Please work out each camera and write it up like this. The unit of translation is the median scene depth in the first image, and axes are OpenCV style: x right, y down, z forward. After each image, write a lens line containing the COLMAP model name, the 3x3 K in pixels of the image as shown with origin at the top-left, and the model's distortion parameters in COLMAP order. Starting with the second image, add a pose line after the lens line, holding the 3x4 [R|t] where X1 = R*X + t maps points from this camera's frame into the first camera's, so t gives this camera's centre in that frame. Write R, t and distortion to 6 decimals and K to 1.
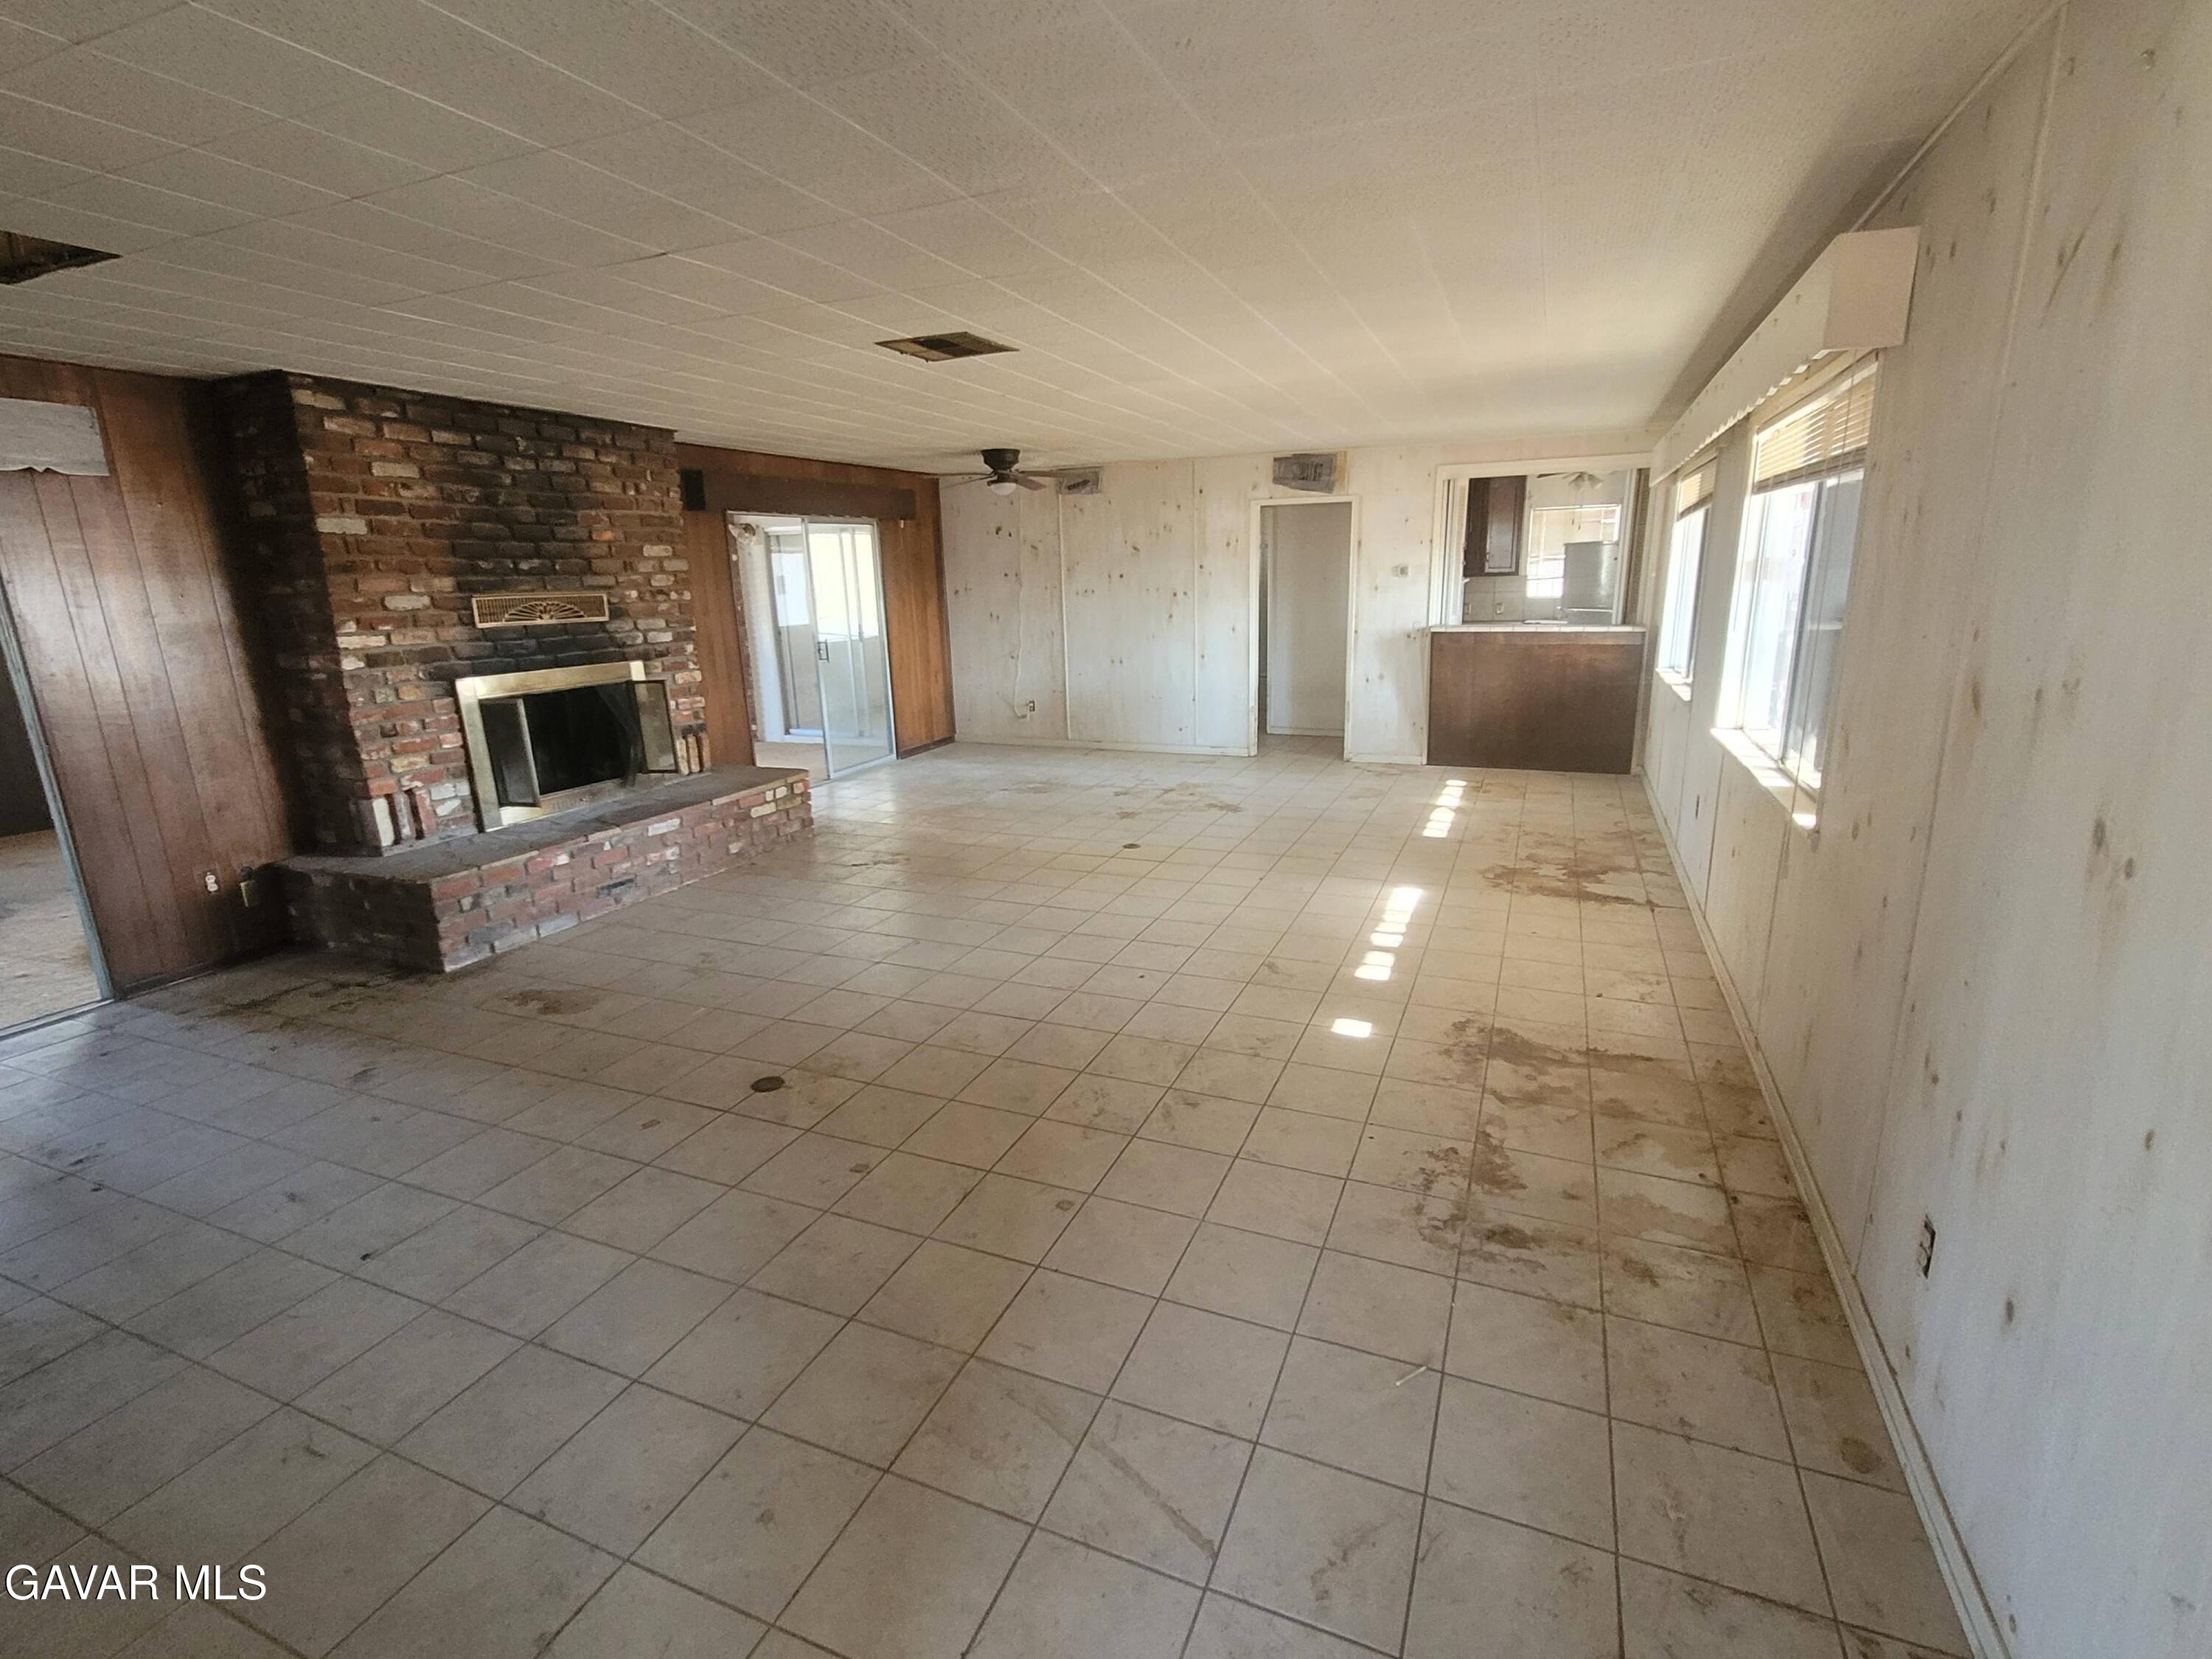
lens RADIAL K [[1029.7, 0, 1118.1], [0, 1029.7, 831.6], [0, 0, 1]] dist [-0.001599, -0.000167]
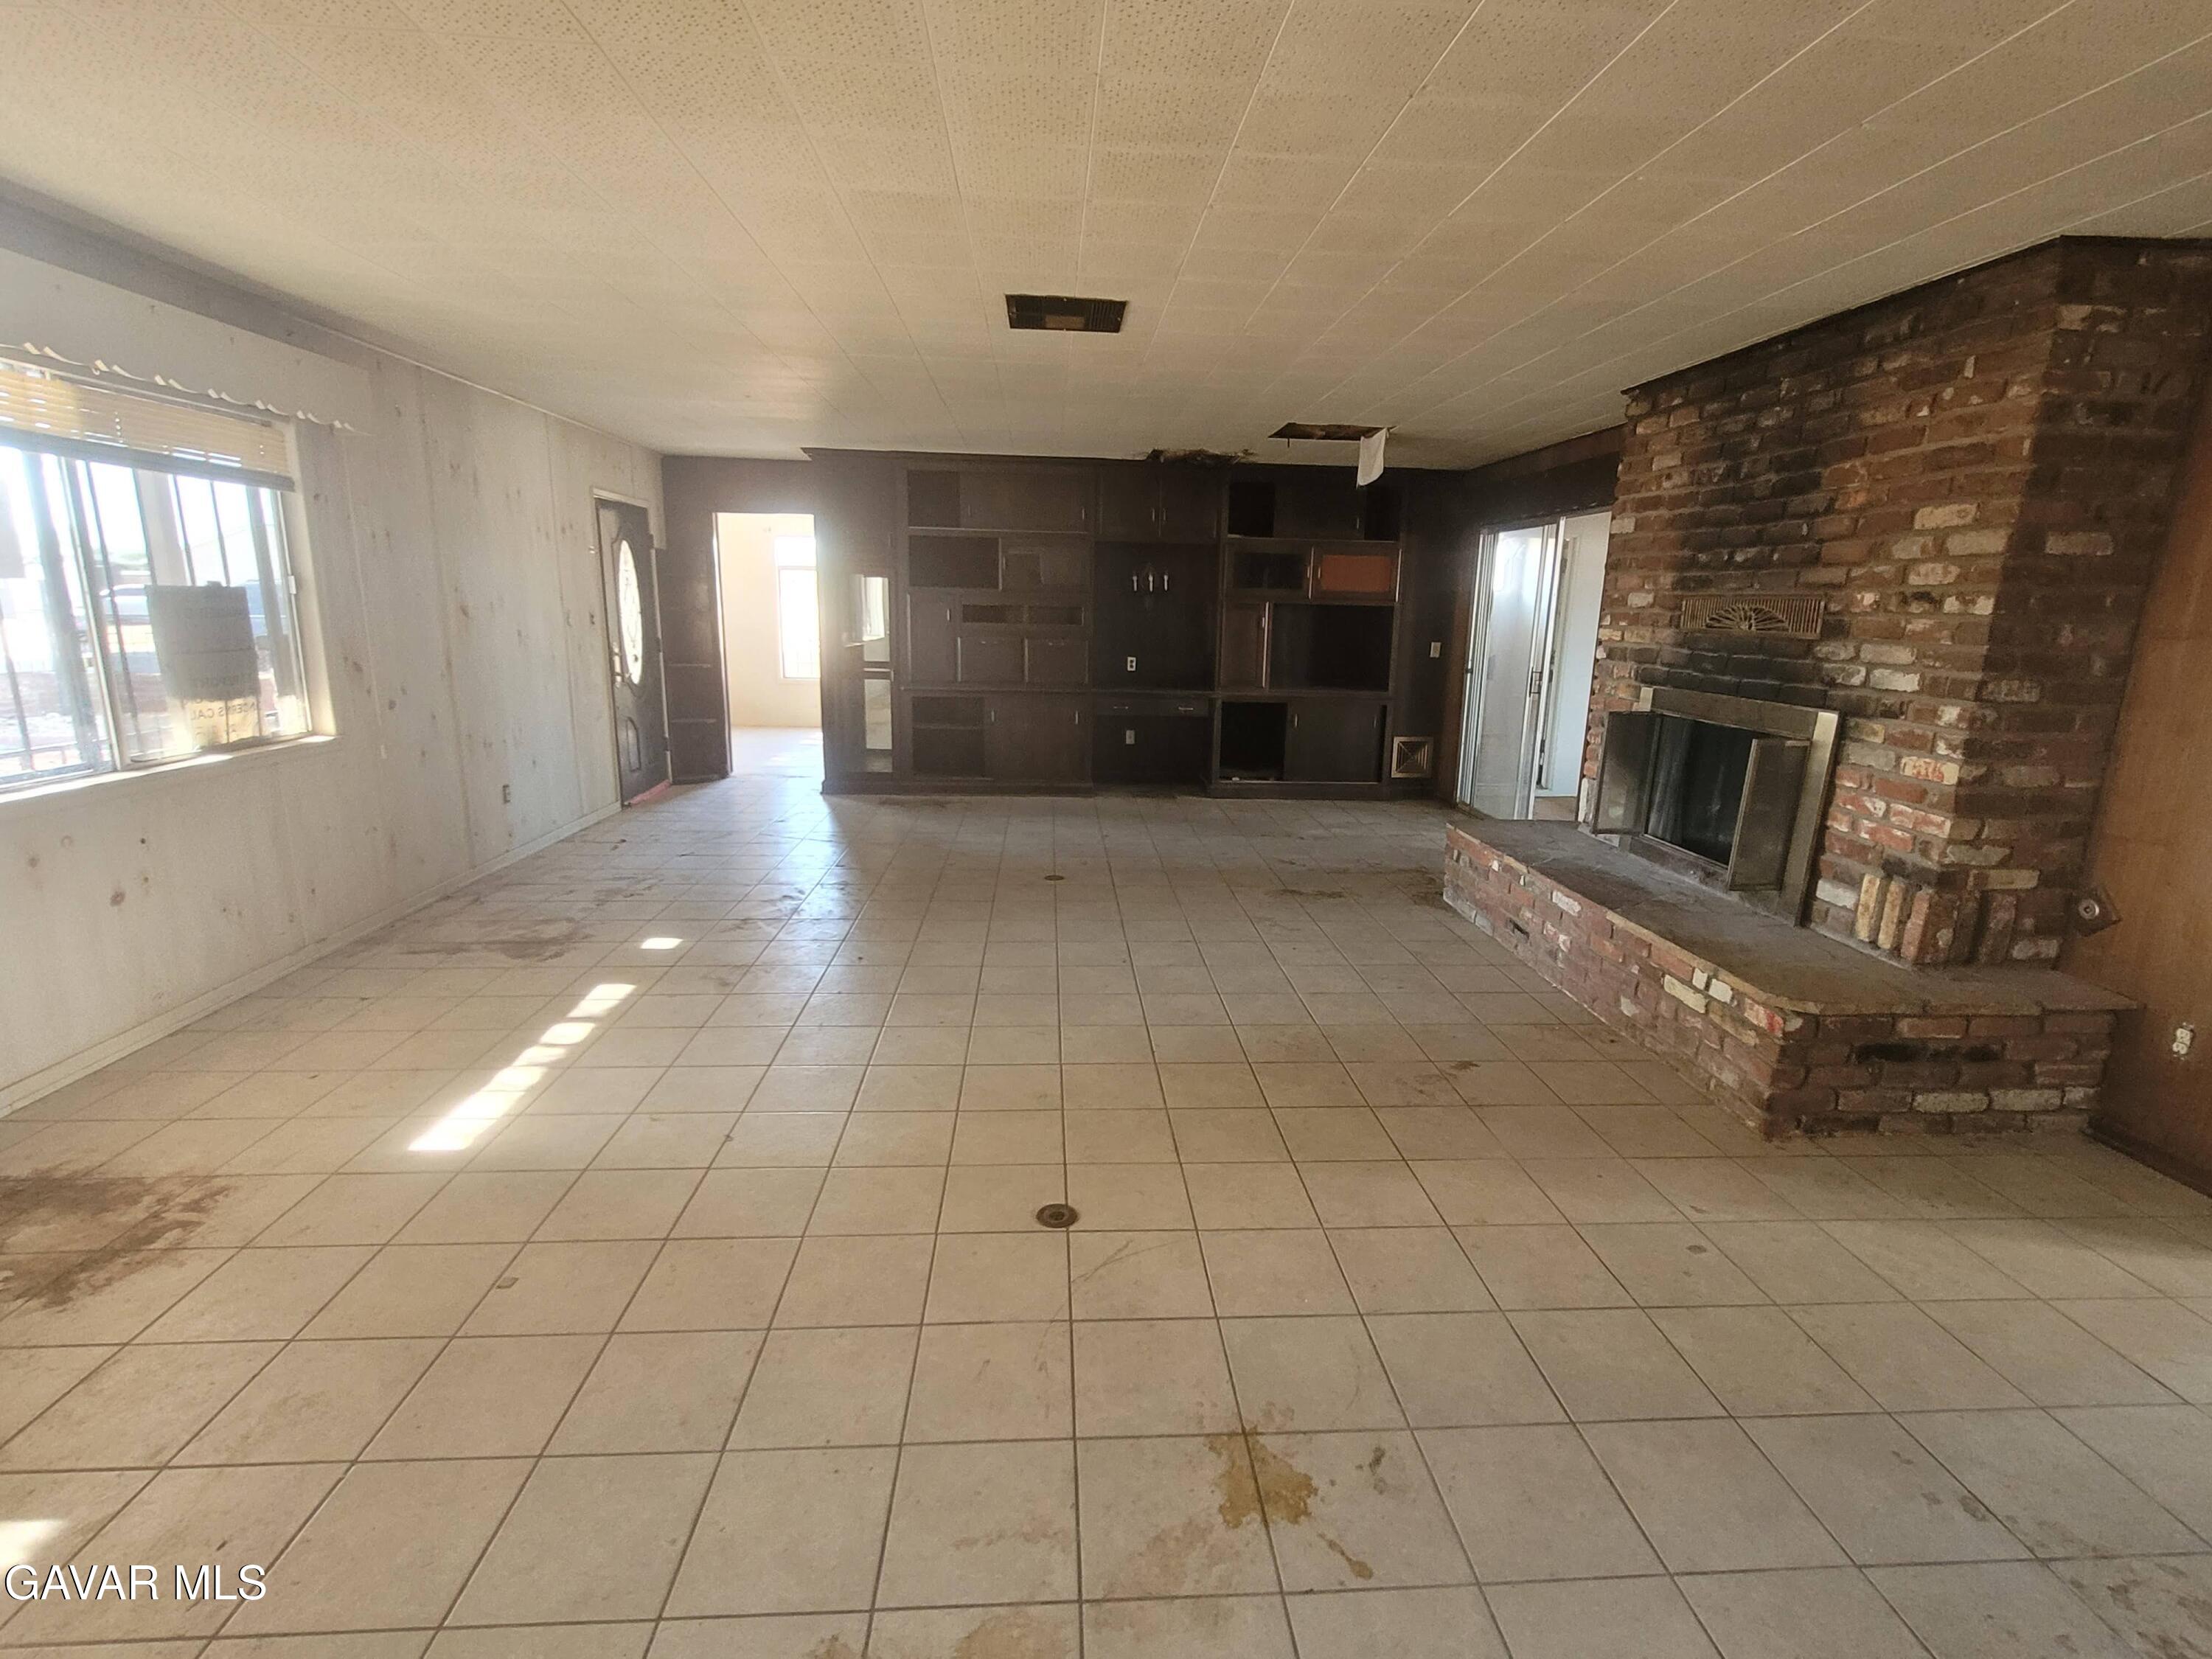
lens RADIAL K [[1047.3, 0, 1119.0], [0, 1047.3, 828.0], [0, 0, 1]] dist [0.013510, -0.000188]
pose [[-0.896399, 0.096109, -0.432703, 0.189429], [-0.110938, 0.896493, 0.428944, -0.368501], [0.429141, 0.432508, -0.792953, 1.536139]]
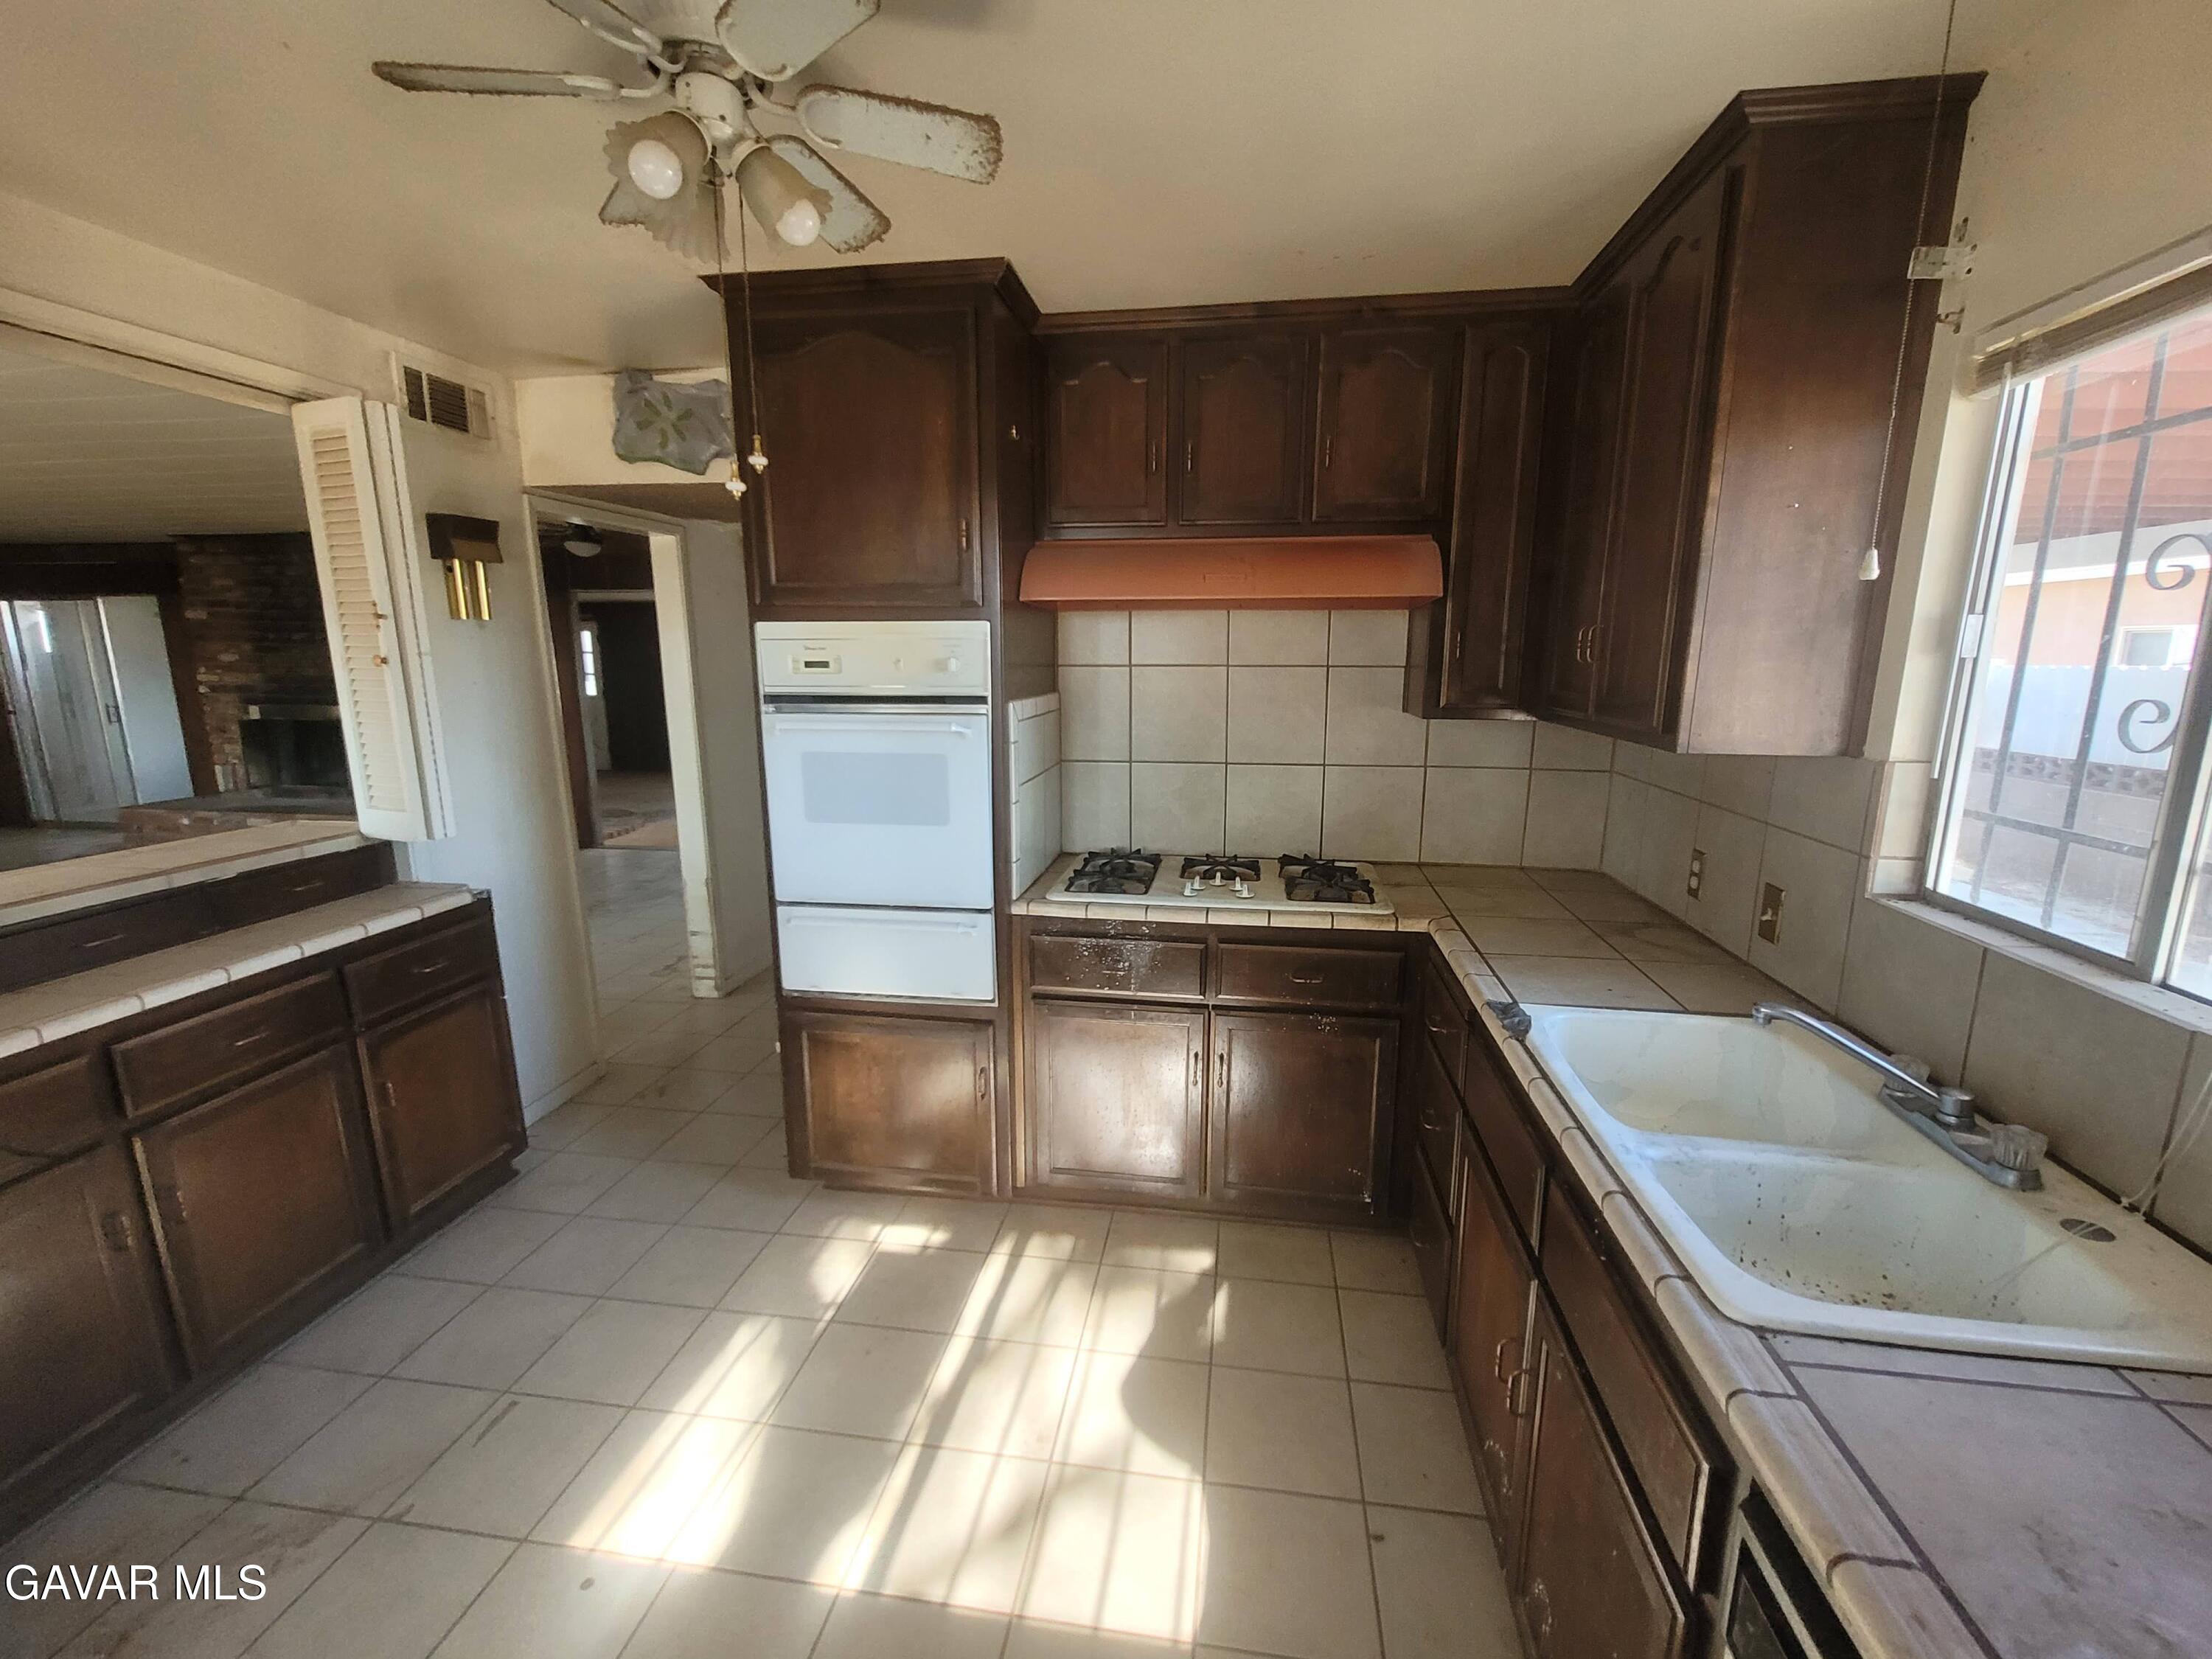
lens RADIAL K [[918.5, 0, 1113.2], [0, 918.5, 825.0], [0, 0, 1]] dist [-0.000400, -0.000913]
pose [[0.244538, 0.202837, -0.948187, 1.090887], [-0.246502, 0.958753, 0.141524, -0.492528], [0.937784, 0.199122, 0.284451, 1.844391]]
